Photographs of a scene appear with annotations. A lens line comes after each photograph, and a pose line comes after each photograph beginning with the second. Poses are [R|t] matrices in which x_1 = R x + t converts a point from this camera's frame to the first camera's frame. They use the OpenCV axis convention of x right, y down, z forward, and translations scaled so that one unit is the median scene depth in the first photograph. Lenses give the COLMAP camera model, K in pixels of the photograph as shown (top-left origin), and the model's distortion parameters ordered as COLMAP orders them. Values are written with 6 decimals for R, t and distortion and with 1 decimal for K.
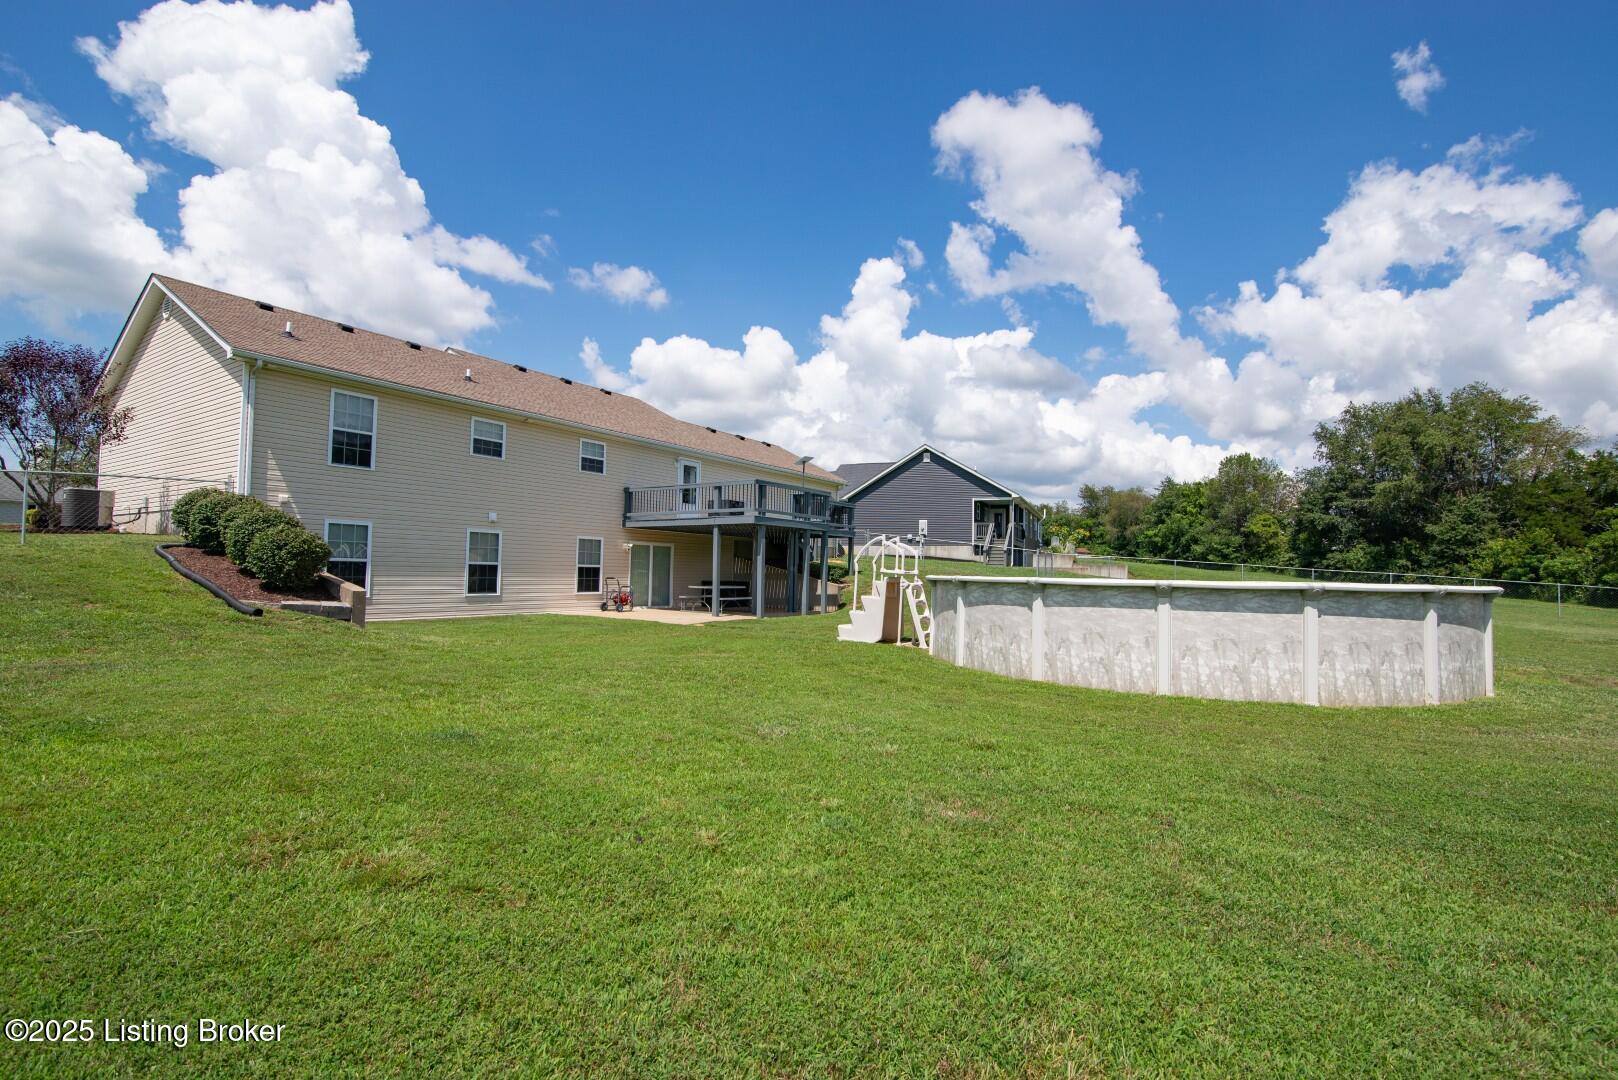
lens RADIAL K [[730.7, 0, 809.0], [0, 730.7, 540.0], [0, 0, 1]] dist [-0.033233, 0.004277]
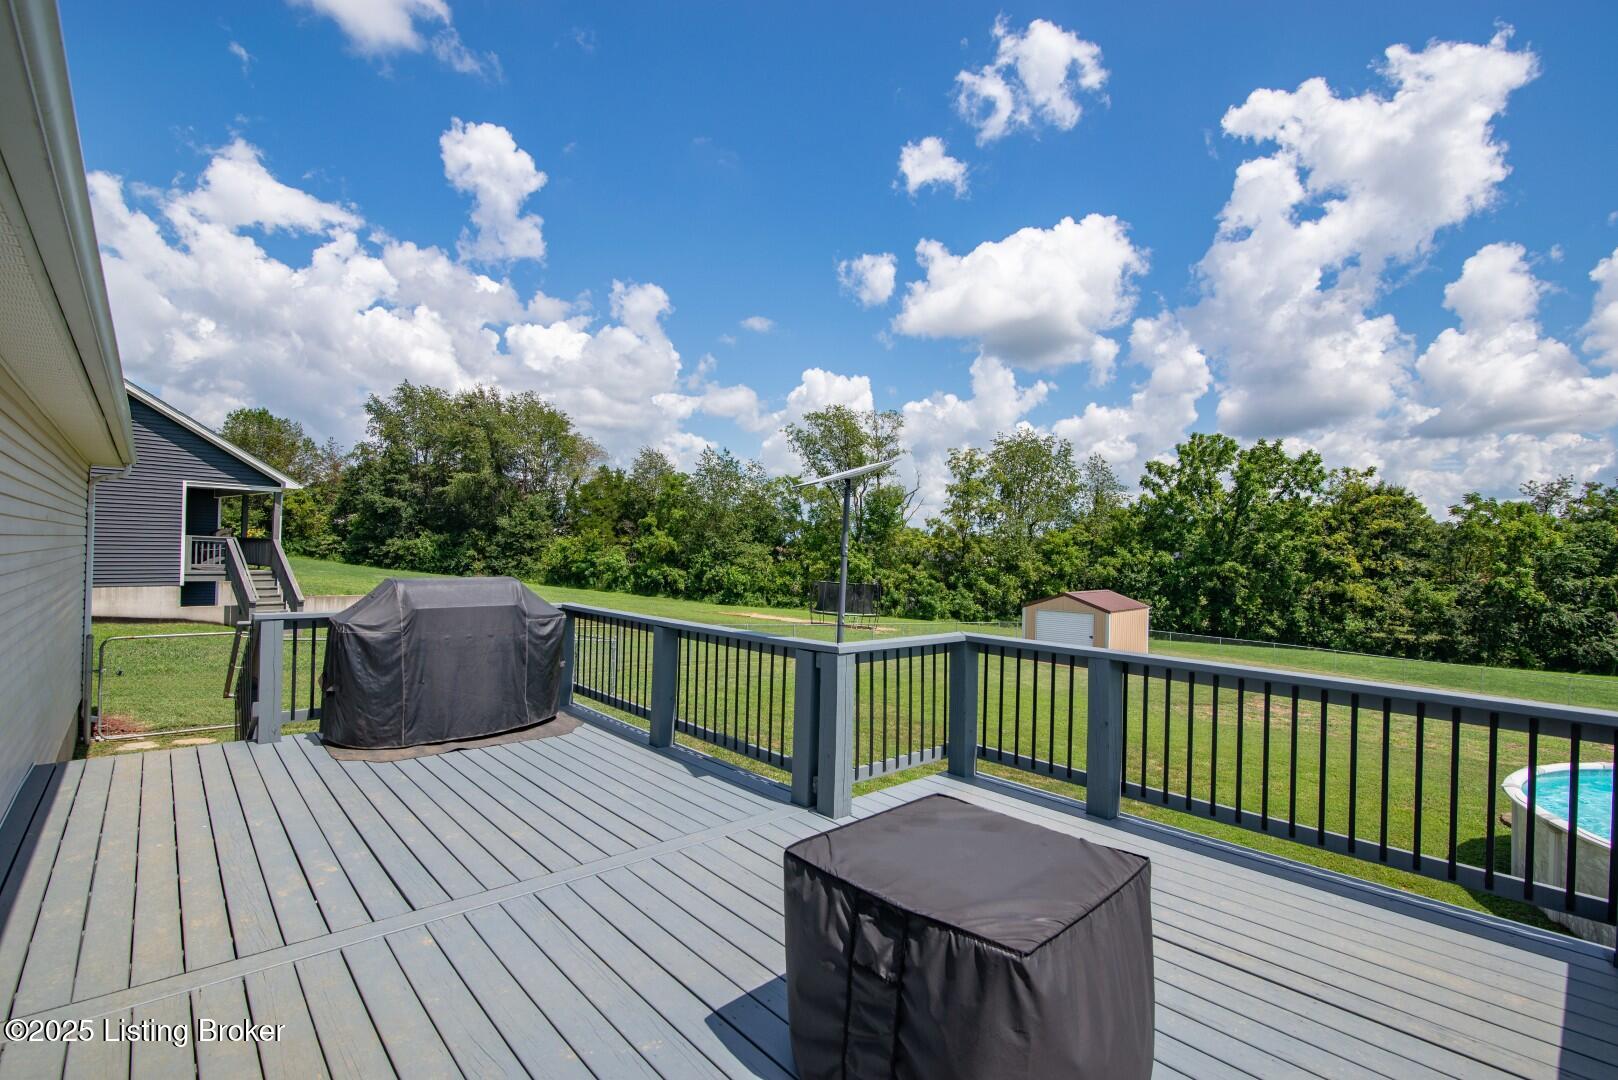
lens RADIAL K [[730.7, 0, 809.0], [0, 730.7, 540.0], [0, 0, 1]] dist [-0.033233, 0.004277]
pose [[0.249115, 0.005047, 0.968461, -0.219288], [-0.059596, 0.998171, 0.010128, -0.098081], [-0.966638, -0.060240, 0.248960, 1.038342]]
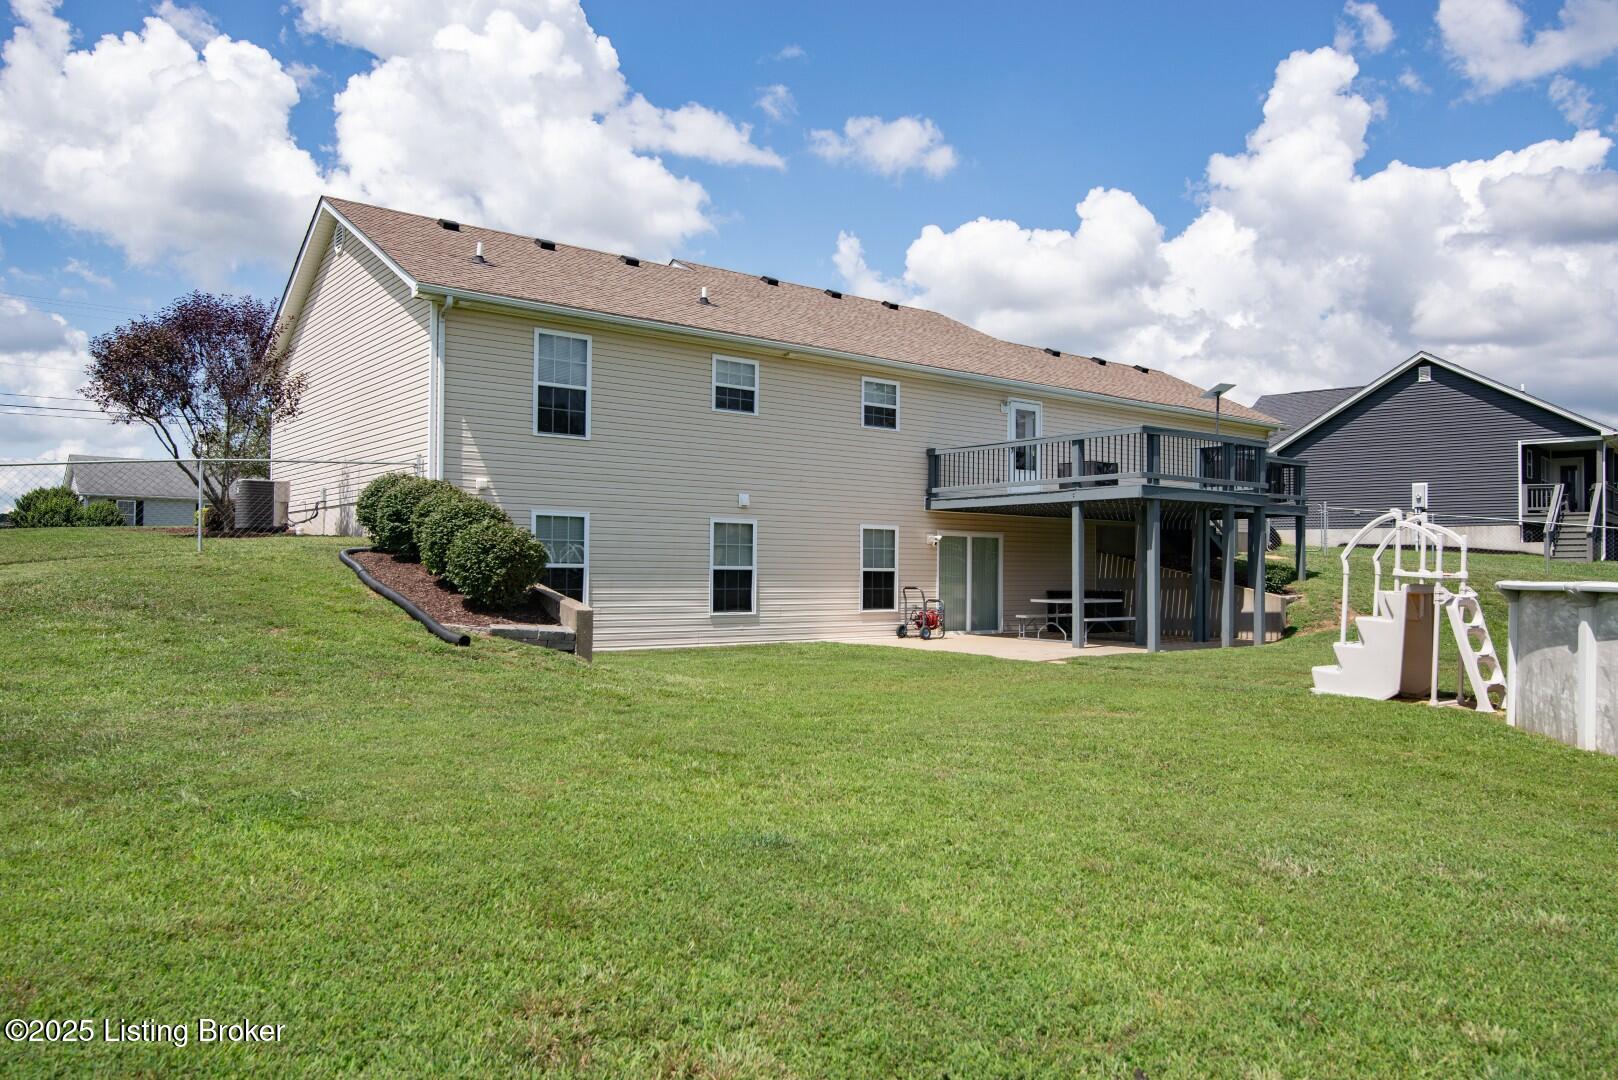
lens RADIAL K [[1115.1, 0, 809.0], [0, 1115.1, 540.0], [0, 0, 1]] dist [-0.017303, 0.003128]
pose [[0.945684, -0.019458, -0.324505, -0.035912], [0.023328, 0.999696, 0.008038, -0.001006], [0.324249, -0.015171, 0.945850, 0.024391]]
